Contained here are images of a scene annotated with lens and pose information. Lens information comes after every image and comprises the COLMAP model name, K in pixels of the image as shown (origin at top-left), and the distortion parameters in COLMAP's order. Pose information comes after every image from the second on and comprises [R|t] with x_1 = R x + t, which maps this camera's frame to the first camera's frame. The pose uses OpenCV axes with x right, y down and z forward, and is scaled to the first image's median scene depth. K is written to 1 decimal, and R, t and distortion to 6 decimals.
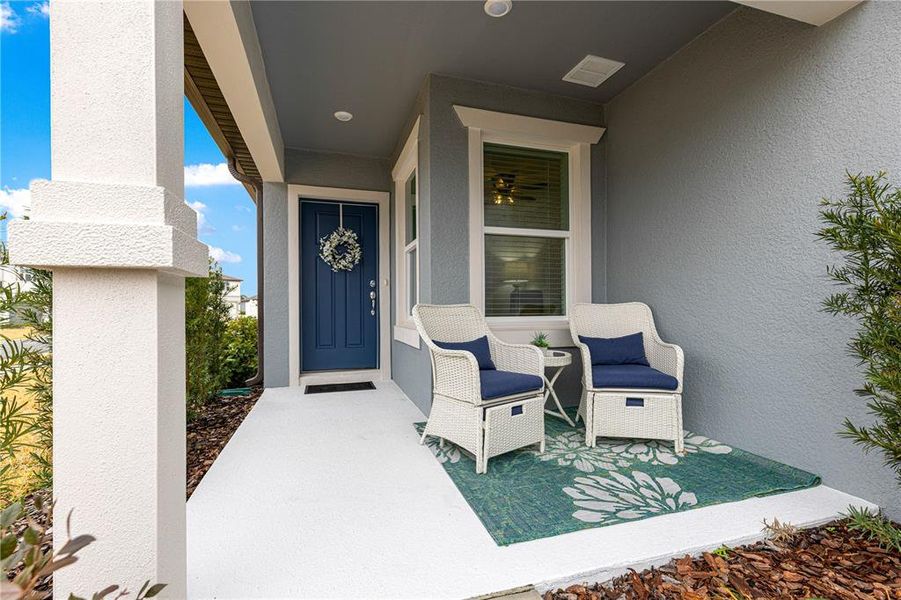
lens RADIAL K [[406.5, 0, 450.5], [0, 406.5, 300.0], [0, 0, 1]] dist [0.004279, 0.000653]
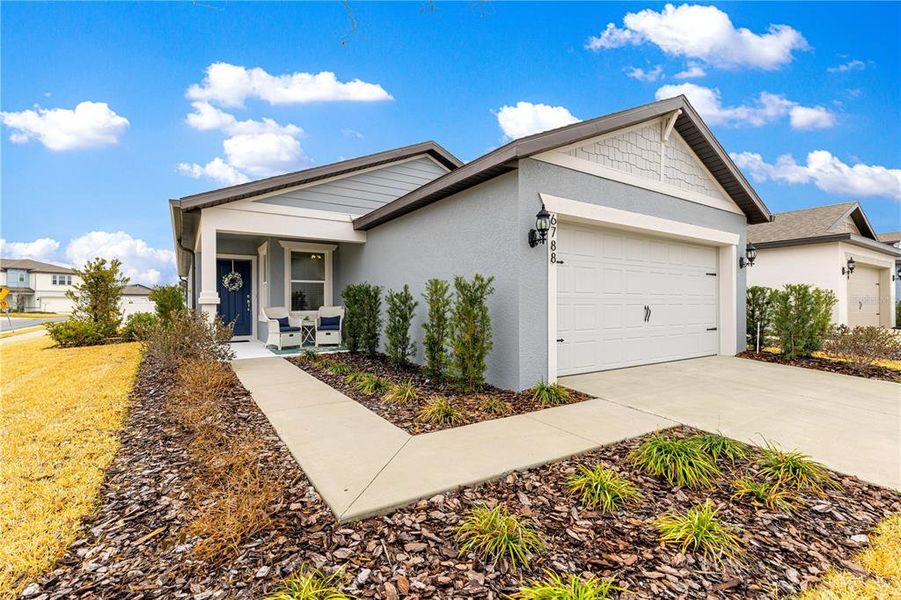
lens RADIAL K [[406.5, 0, 450.5], [0, 406.5, 300.0], [0, 0, 1]] dist [0.004279, 0.000653]
pose [[0.961982, 0.004839, 0.273070, 0.279780], [-0.007091, 0.999949, 0.007261, -0.048005], [-0.273021, -0.008921, 0.961967, -1.532023]]
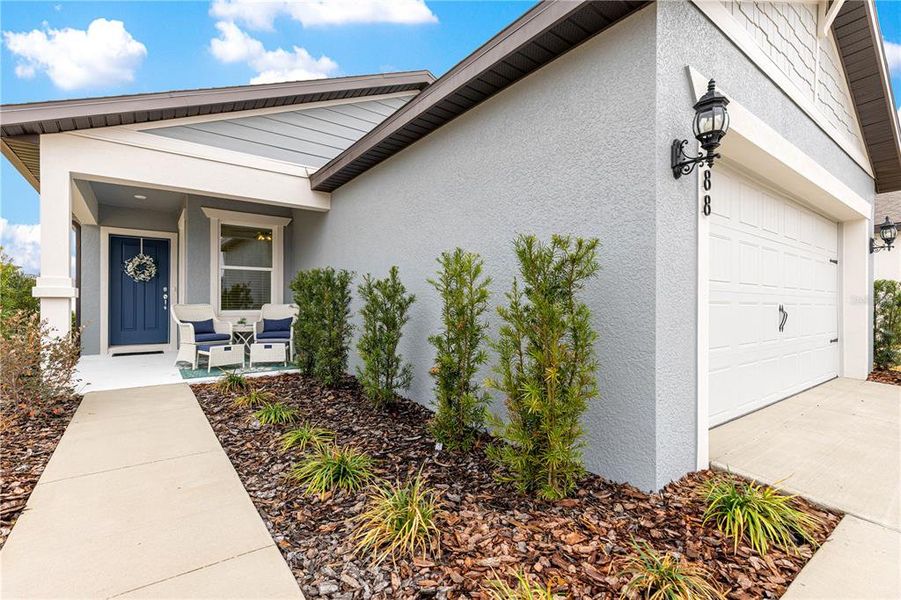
lens RADIAL K [[406.5, 0, 450.5], [0, 406.5, 300.0], [0, 0, 1]] dist [0.004279, 0.000653]
pose [[0.942309, 0.012595, 0.334508, 0.350080], [-0.015637, 0.999857, 0.006404, -0.028741], [-0.334379, -0.011265, 0.942371, -0.935076]]
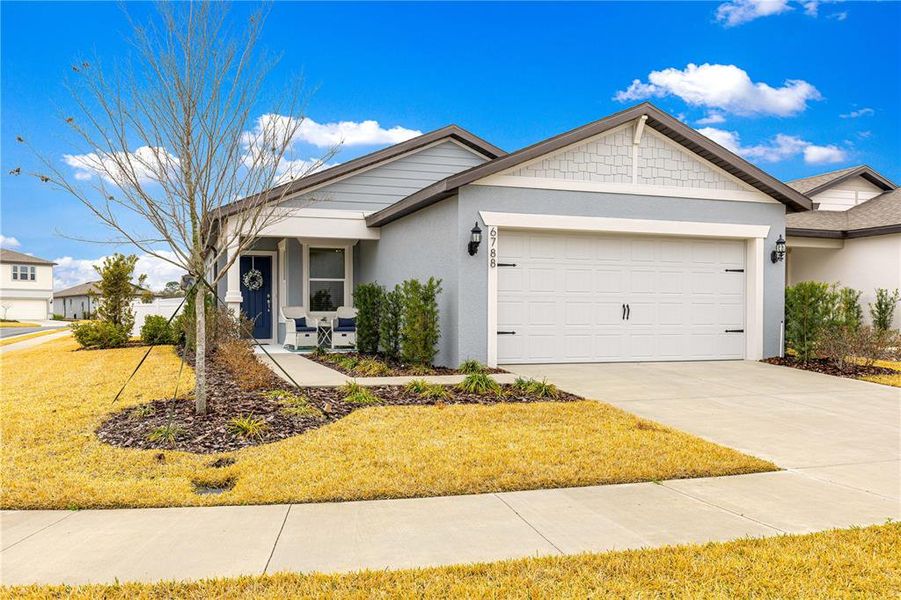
lens RADIAL K [[805.0, 0, 452.4], [0, 805.0, 312.4], [0, 0, 1]] dist [0.014923, 0.004547]
pose [[0.999523, 0.006710, 0.030136, 0.637925], [-0.007264, 0.999806, 0.018321, -0.041445], [-0.030007, -0.018532, 0.999378, -3.217731]]
